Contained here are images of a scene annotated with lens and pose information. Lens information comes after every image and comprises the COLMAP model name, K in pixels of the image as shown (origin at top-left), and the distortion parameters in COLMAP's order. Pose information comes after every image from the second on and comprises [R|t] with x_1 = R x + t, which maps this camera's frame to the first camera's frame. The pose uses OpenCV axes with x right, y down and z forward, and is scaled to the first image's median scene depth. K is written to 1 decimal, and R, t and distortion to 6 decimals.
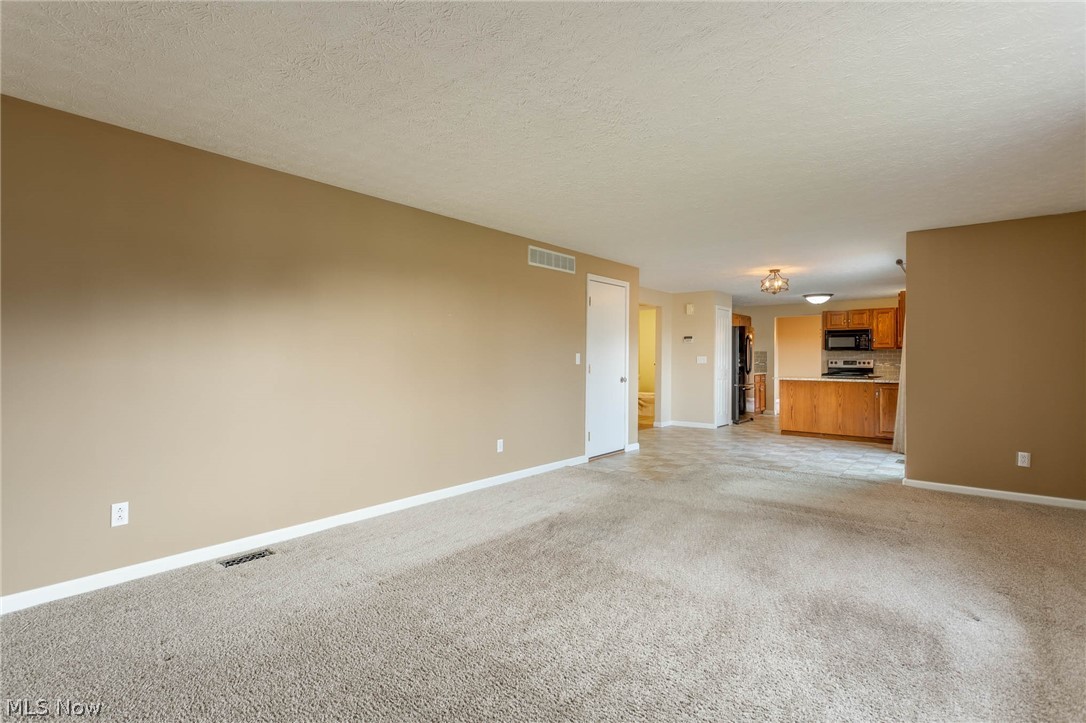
lens RADIAL K [[528.5, 0, 525.6], [0, 528.5, 344.9], [0, 0, 1]] dist [0.015845, 0.000884]
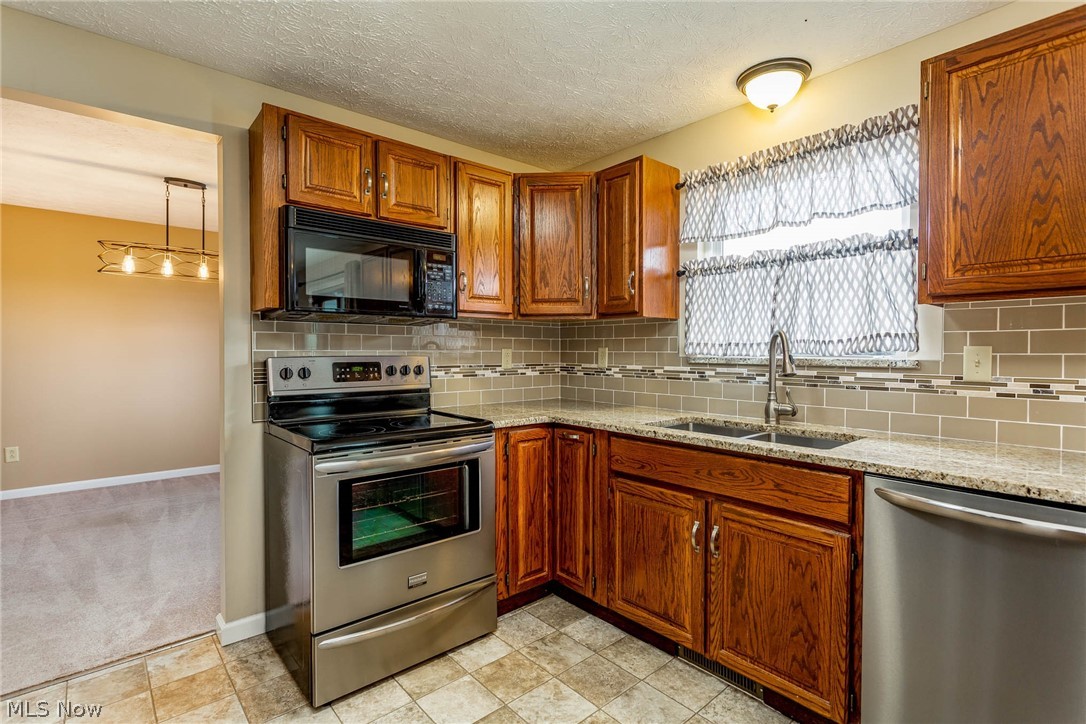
lens RADIAL K [[528.5, 0, 524.2], [0, 528.5, 356.0], [0, 0, 1]] dist [0.015845, 0.000884]
pose [[0.187078, -0.015406, 0.982224, 0.405816], [-0.024700, 0.999487, 0.020381, 0.020861], [-0.982034, -0.028073, 0.186602, 0.908916]]
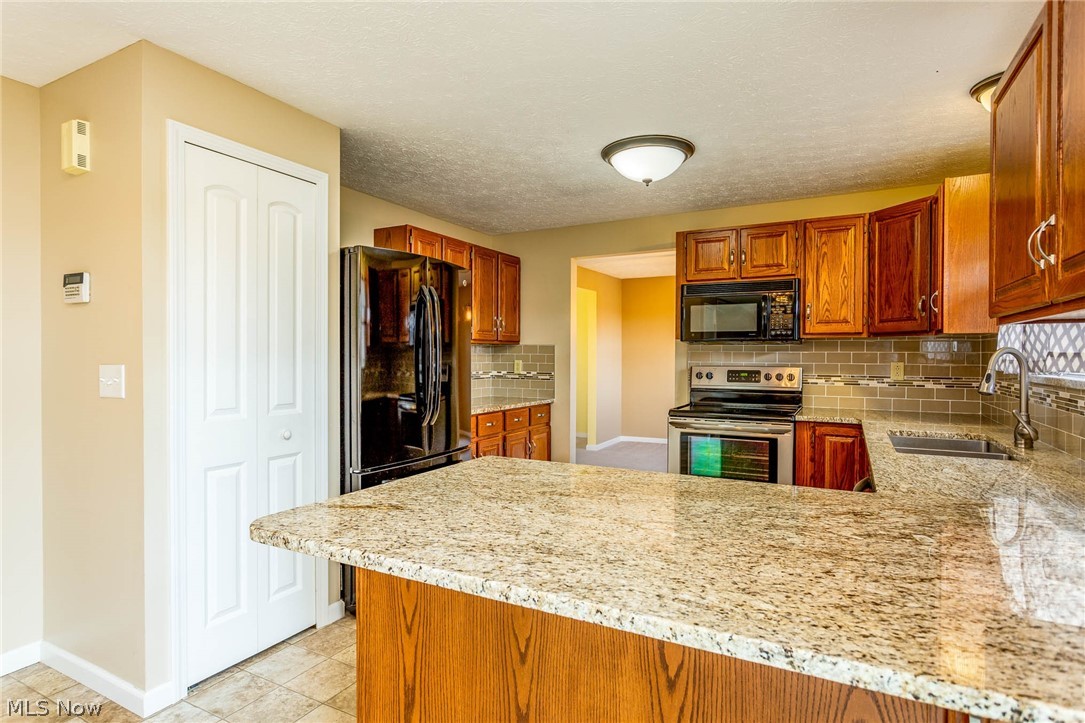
lens RADIAL K [[568.0, 0, 543.0], [0, 568.0, 354.8], [0, 0, 1]] dist [0.009236, 0.001497]
pose [[0.980501, -0.003075, 0.196488, 0.411820], [-0.002230, 0.999639, 0.026773, 0.009462], [-0.196500, -0.026689, 0.980141, 0.666971]]
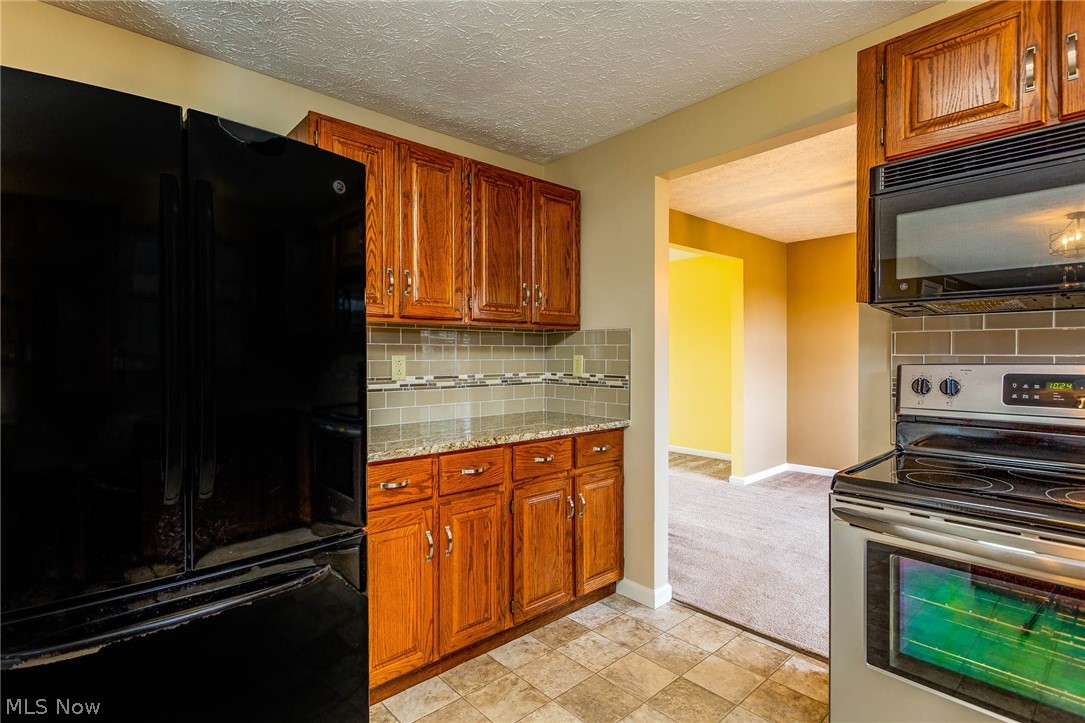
lens RADIAL K [[528.0, 0, 552.1], [0, 528.0, 355.6], [0, 0, 1]] dist [0.015845, 0.000884]
pose [[0.991579, -0.008798, -0.129205, 0.510878], [0.012271, 0.999584, 0.026105, 0.019861], [0.128921, -0.027471, 0.991274, 0.868362]]
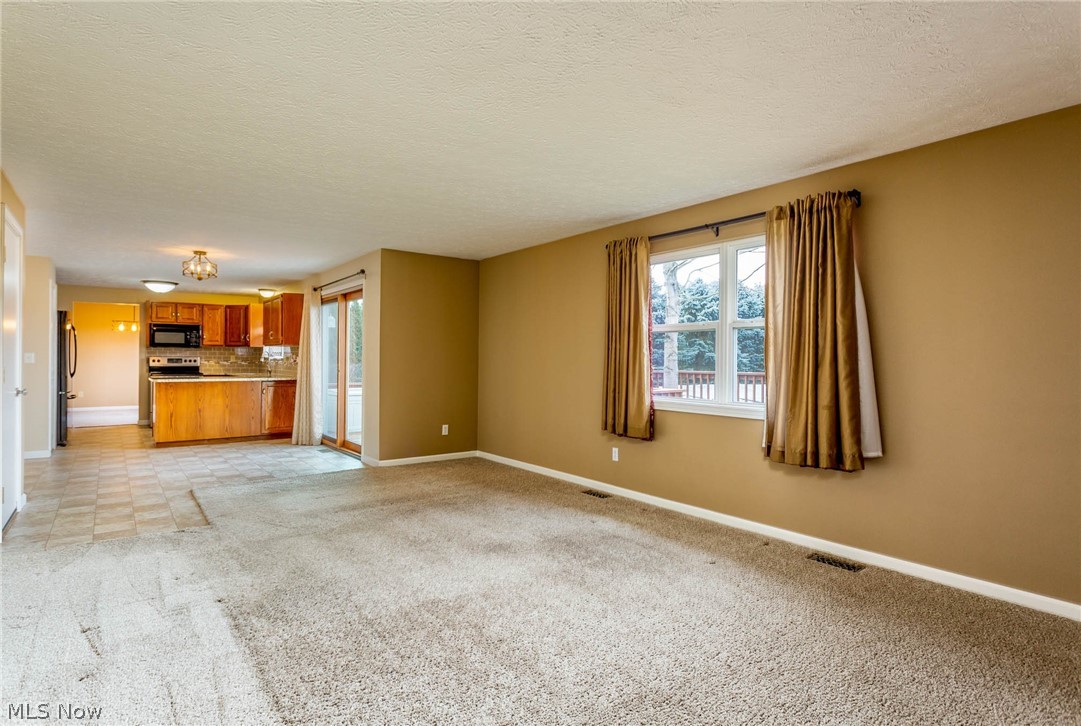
lens RADIAL K [[565.9, 0, 537.4], [0, 565.9, 358.8], [0, 0, 1]] dist [0.009236, 0.001497]
pose [[0.220783, 0.000430, 0.975323, -0.202590], [-0.032292, 0.999455, 0.006869, 0.003763], [-0.974788, -0.033012, 0.220676, 0.189863]]
